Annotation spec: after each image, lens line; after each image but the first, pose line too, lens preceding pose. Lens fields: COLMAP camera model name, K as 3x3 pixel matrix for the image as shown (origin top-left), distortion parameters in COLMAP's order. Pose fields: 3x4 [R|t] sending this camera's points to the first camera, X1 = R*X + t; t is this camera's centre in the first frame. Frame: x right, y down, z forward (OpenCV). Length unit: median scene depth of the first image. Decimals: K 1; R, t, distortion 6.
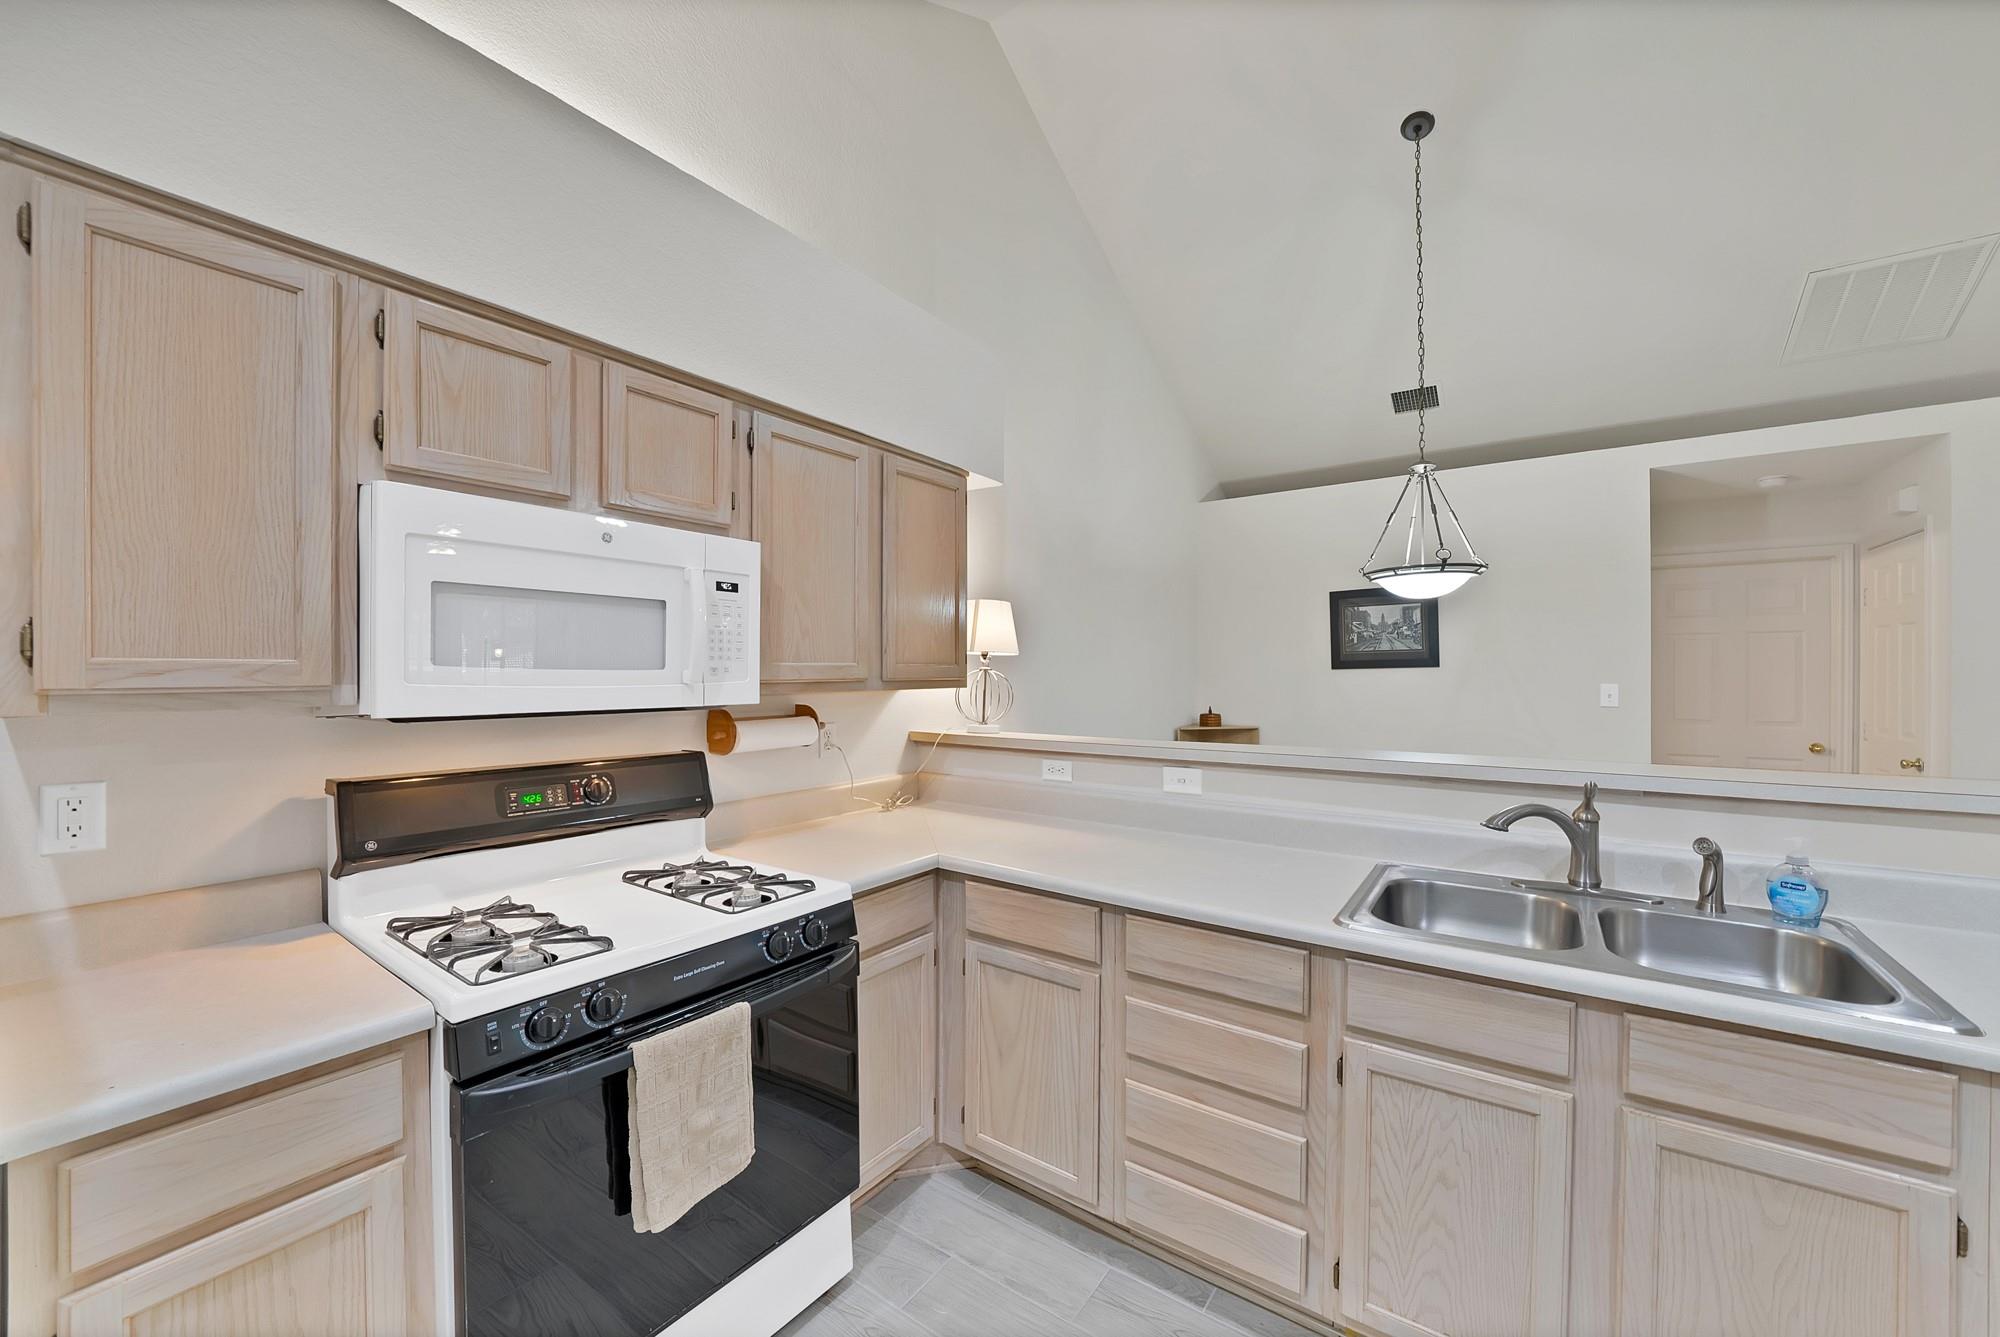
lens RADIAL K [[776.6, 0, 988.6], [0, 776.6, 677.3], [0, 0, 1]] dist [-0.001947, -0.000155]
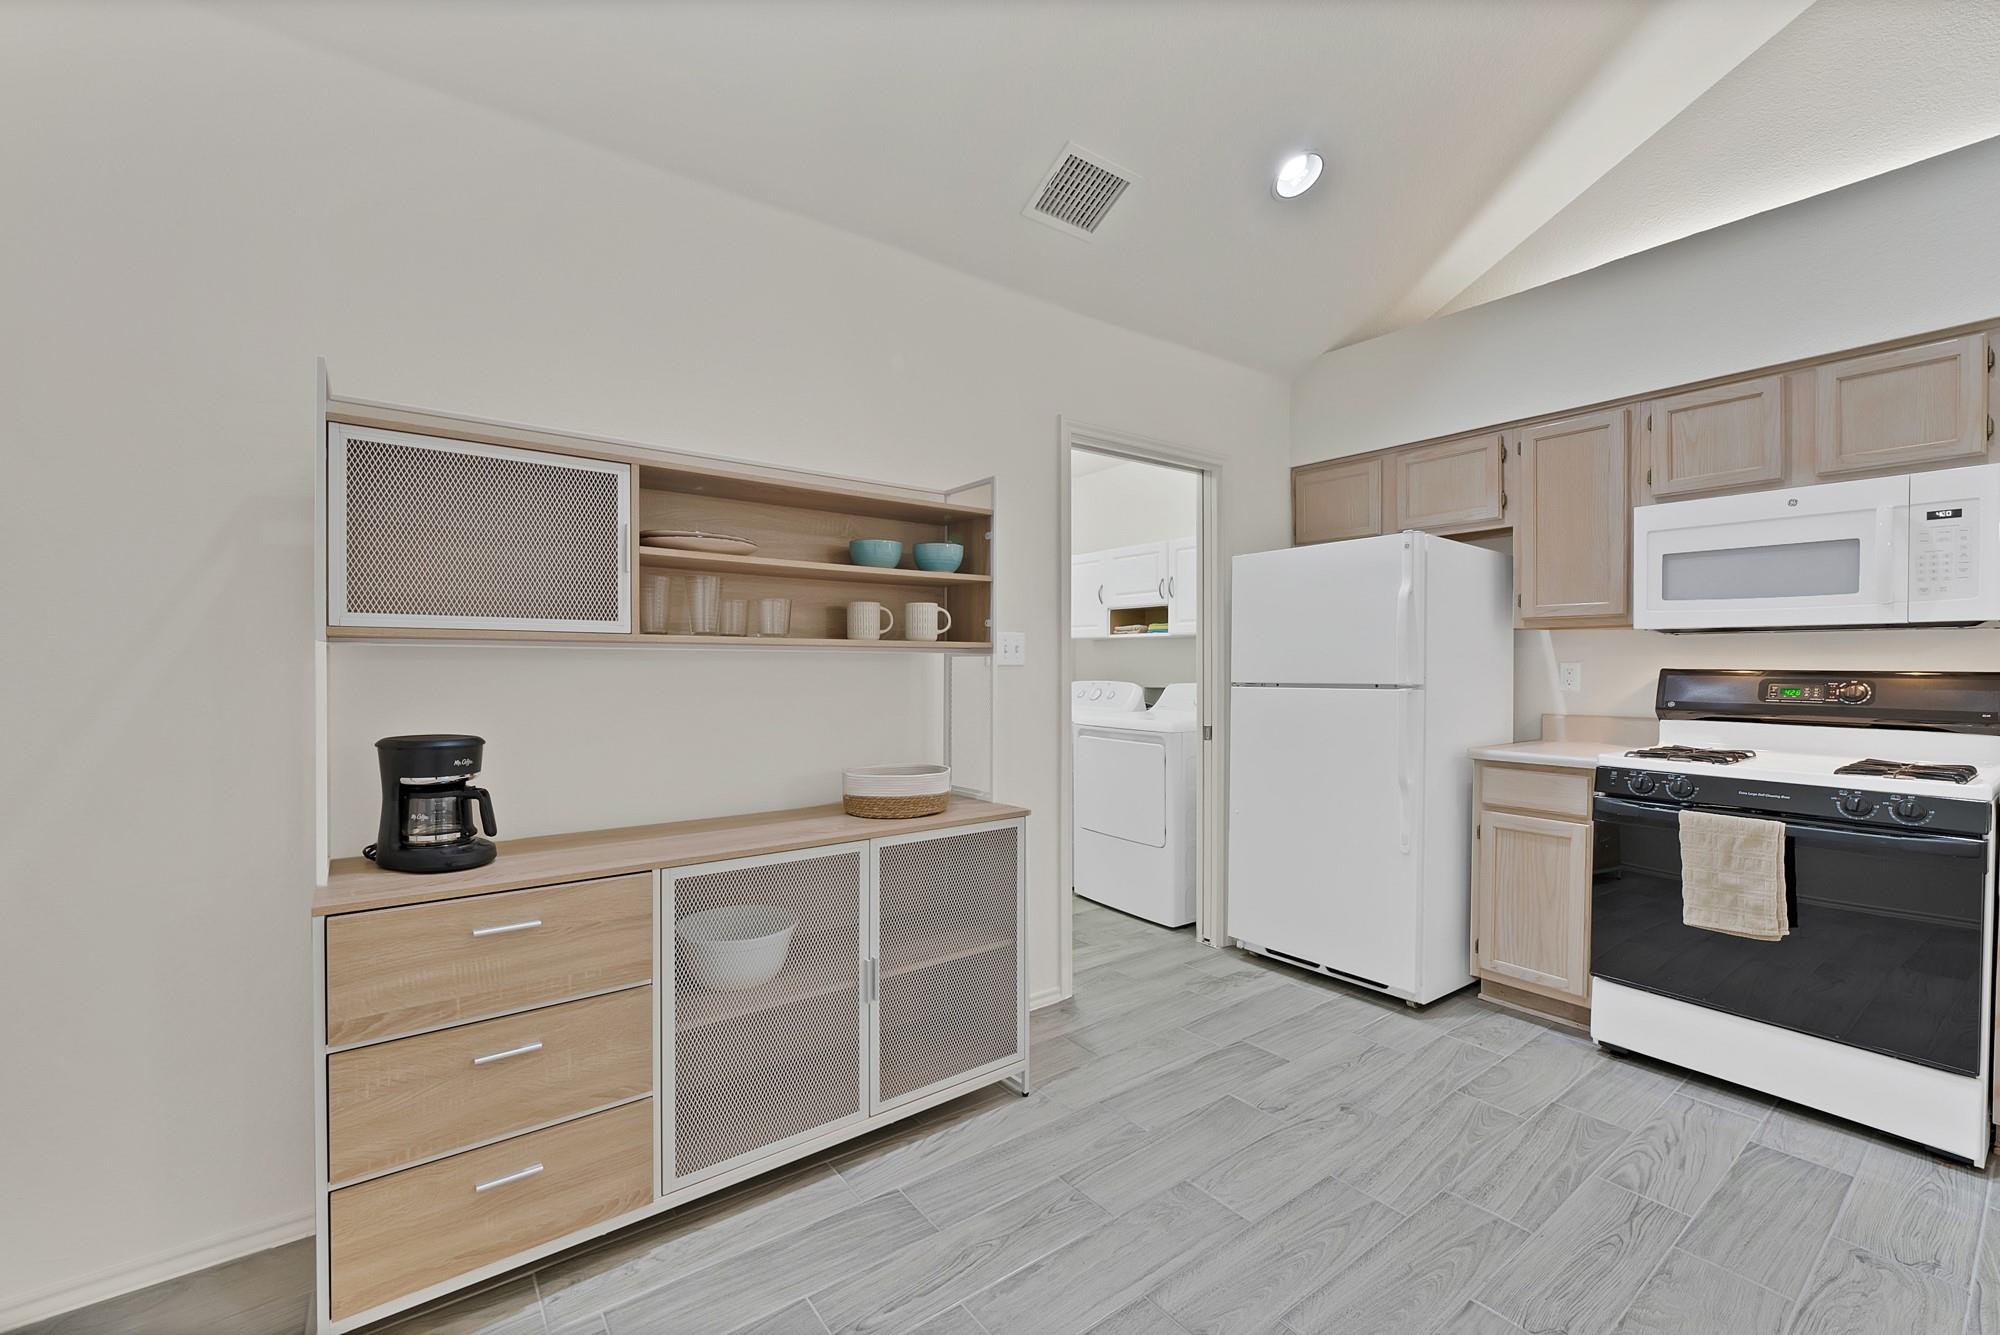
lens RADIAL K [[804.1, 0, 1014.0], [0, 804.1, 661.9], [0, 0, 1]] dist [0.002386, -0.000106]
pose [[-0.284334, -0.000249, -0.958725, 1.185227], [-0.008682, 0.999960, 0.002315, 0.106929], [0.958686, 0.008982, -0.284324, 0.058891]]
